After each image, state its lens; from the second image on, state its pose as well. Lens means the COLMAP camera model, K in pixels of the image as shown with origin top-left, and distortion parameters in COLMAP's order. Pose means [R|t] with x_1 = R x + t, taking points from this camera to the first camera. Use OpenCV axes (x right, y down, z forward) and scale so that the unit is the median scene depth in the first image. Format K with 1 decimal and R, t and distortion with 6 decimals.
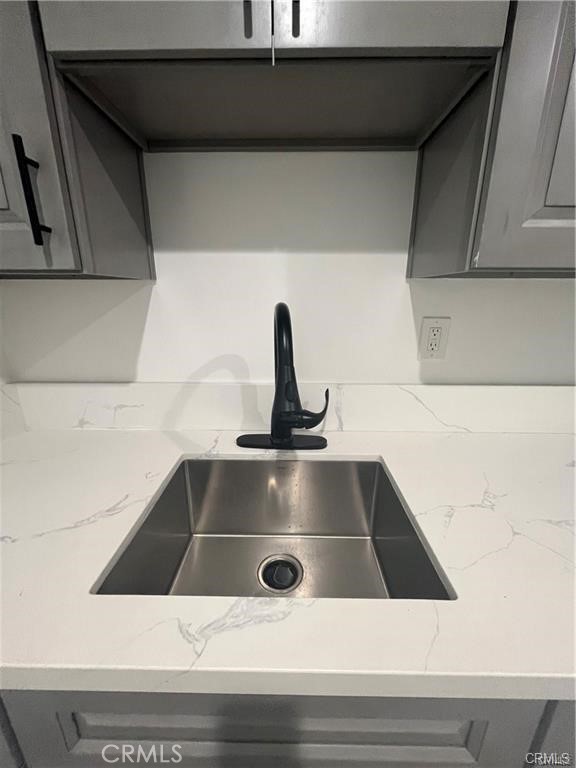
lens RADIAL K [[308.0, 0, 287.2], [0, 308.0, 382.7], [0, 0, 1]] dist [-0.001288, 0.000505]
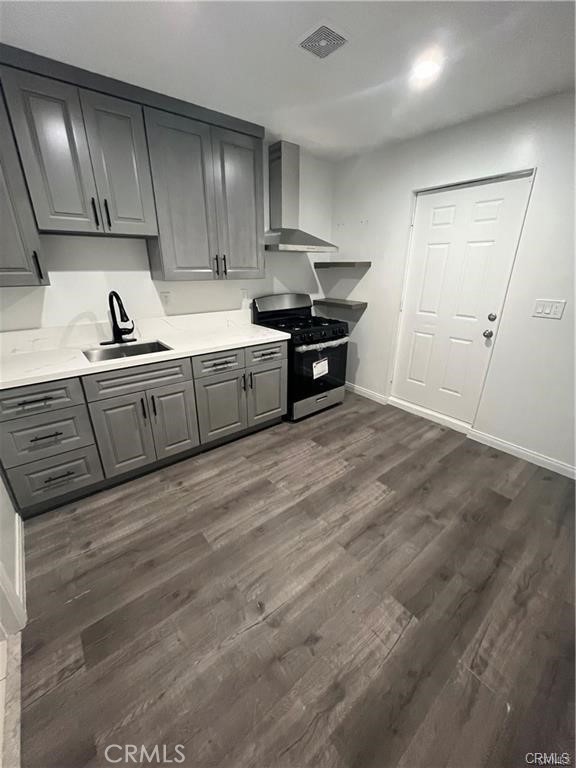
lens RADIAL K [[308.0, 0, 287.8], [0, 308.0, 384.1], [0, 0, 1]] dist [-0.001288, 0.000505]
pose [[0.766073, -0.231390, 0.599659, -0.604730], [0.179225, 0.972850, 0.146431, 0.433172], [-0.617260, -0.004703, 0.786745, -2.109233]]
